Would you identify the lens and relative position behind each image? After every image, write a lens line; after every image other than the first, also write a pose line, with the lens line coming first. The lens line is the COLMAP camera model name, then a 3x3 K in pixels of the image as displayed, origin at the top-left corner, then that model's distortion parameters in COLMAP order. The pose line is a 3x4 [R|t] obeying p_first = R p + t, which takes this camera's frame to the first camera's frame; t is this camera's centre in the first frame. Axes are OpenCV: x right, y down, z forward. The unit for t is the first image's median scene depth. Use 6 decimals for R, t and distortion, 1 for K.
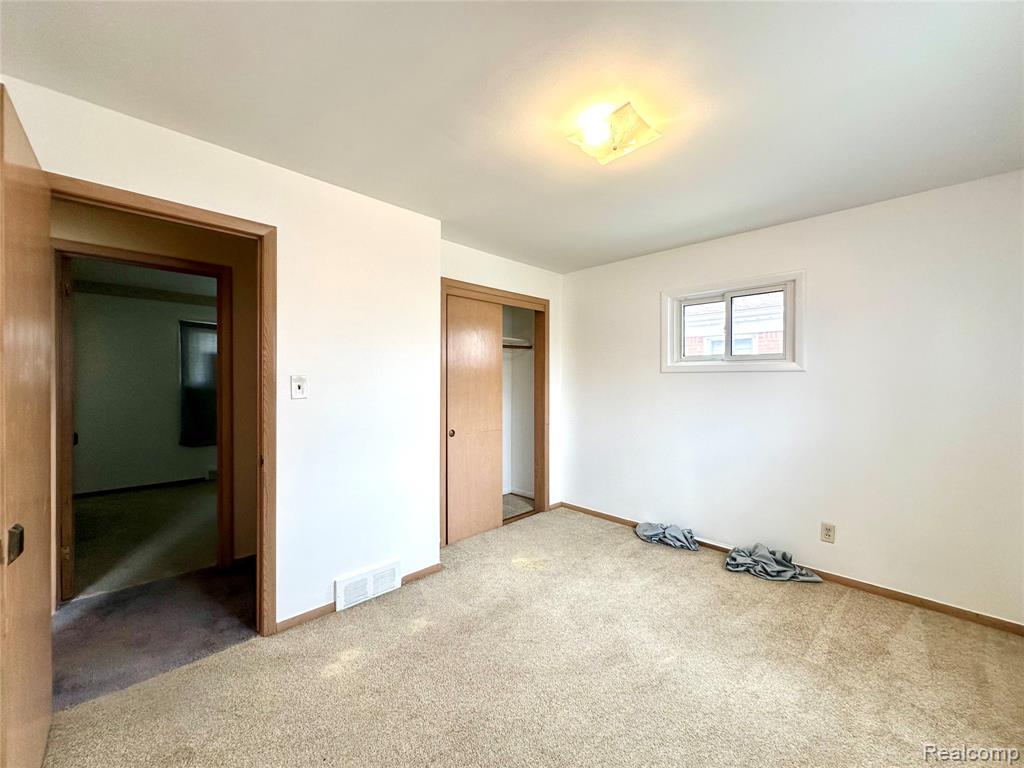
lens RADIAL K [[408.5, 0, 513.5], [0, 408.5, 382.4], [0, 0, 1]] dist [-0.002062, 0.000241]
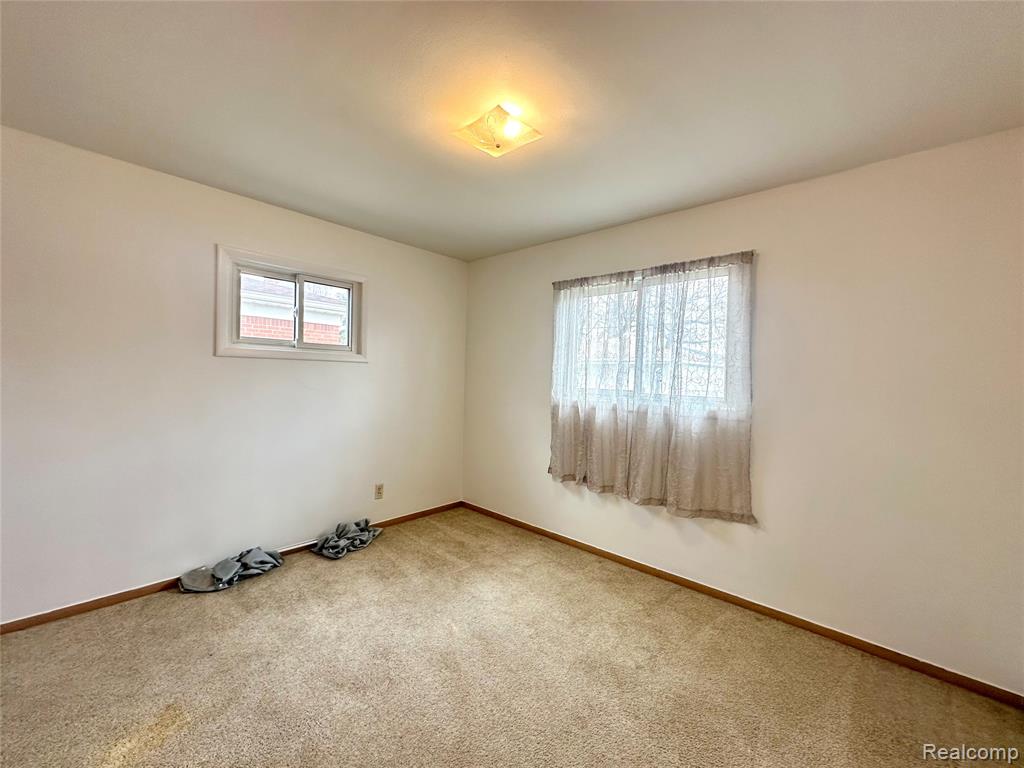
lens RADIAL K [[408.5, 0, 513.5], [0, 408.5, 382.4], [0, 0, 1]] dist [-0.002062, 0.000241]
pose [[-0.048019, -0.022298, 0.998597, -0.487168], [-0.025183, 0.999460, 0.021106, -0.006969], [-0.998529, -0.024134, -0.048555, 0.623543]]
